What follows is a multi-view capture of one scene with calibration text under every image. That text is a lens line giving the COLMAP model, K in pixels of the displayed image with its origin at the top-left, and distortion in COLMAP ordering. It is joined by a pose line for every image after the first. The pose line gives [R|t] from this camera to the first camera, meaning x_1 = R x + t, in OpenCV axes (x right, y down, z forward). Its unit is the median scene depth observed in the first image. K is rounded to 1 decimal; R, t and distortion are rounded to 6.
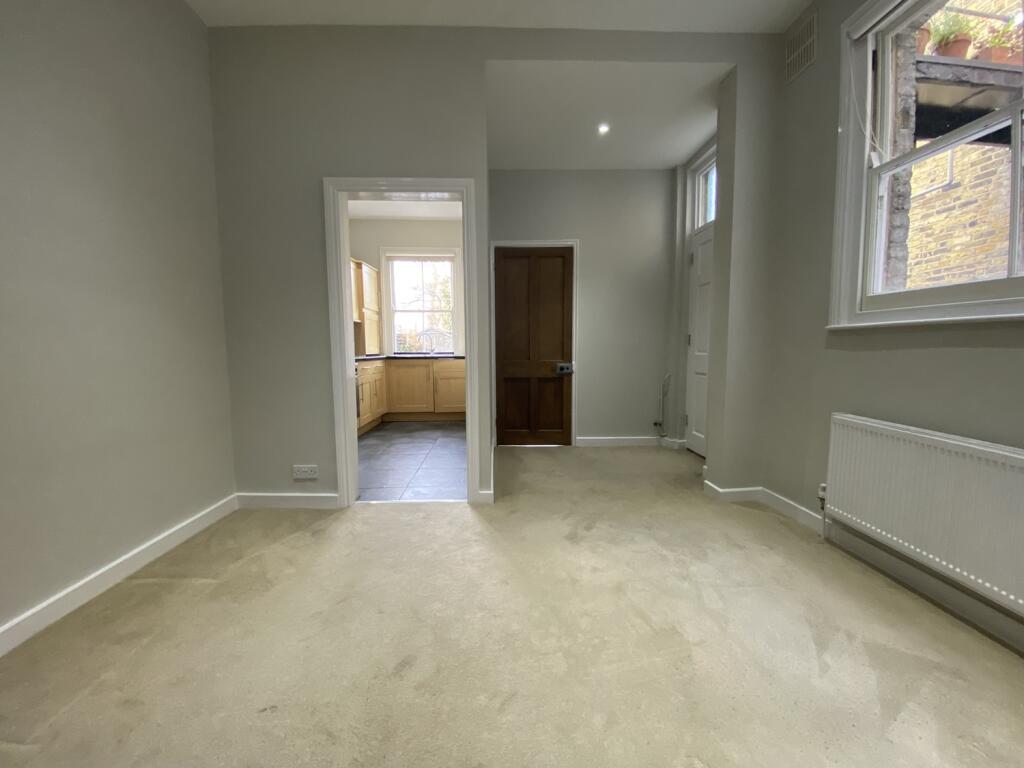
lens RADIAL K [[415.1, 0, 507.3], [0, 415.1, 381.6], [0, 0, 1]] dist [0.059328, -0.048227]
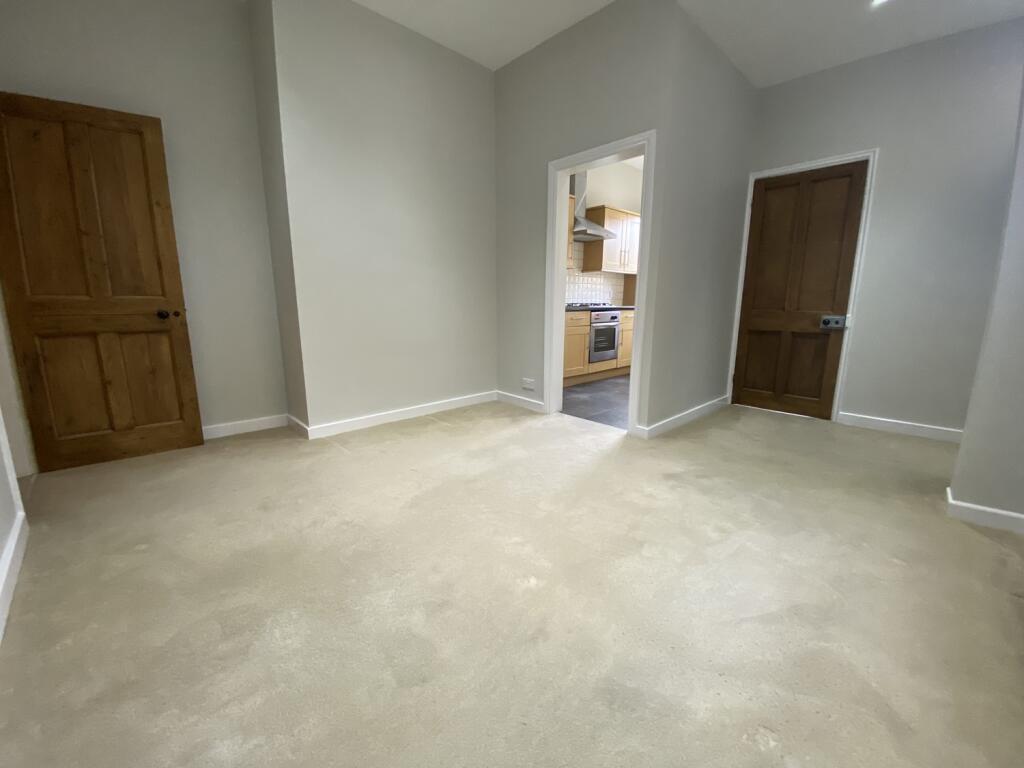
lens RADIAL K [[415.1, 0, 507.3], [0, 415.1, 381.6], [0, 0, 1]] dist [0.059328, -0.048227]
pose [[0.663569, 0.146793, -0.733572, 0.335206], [-0.067767, 0.988324, 0.136471, 0.011905], [0.745040, -0.040846, 0.665768, 0.000421]]
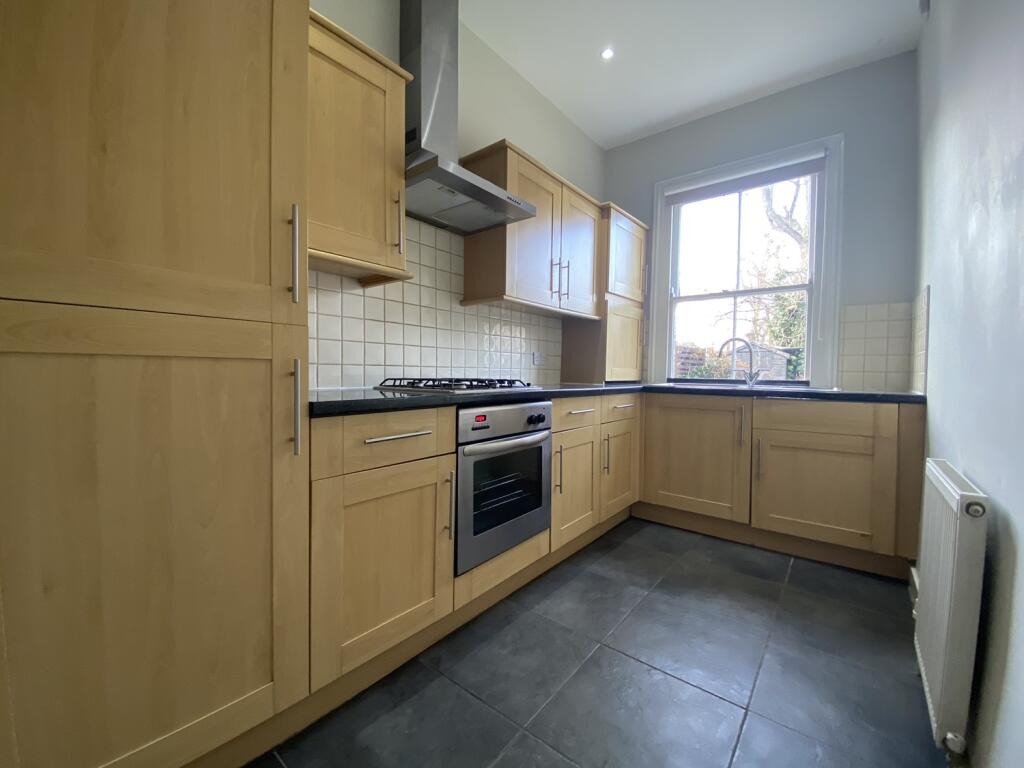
lens RADIAL K [[415.6, 0, 512.0], [0, 415.6, 384.0], [0, 0, 1]] dist [0.000028, -0.000045]
pose [[0.756945, 0.033022, -0.652644, -0.121375], [-0.069078, 0.997170, -0.029663, -0.051044], [0.649817, 0.067536, 0.757084, 0.712117]]
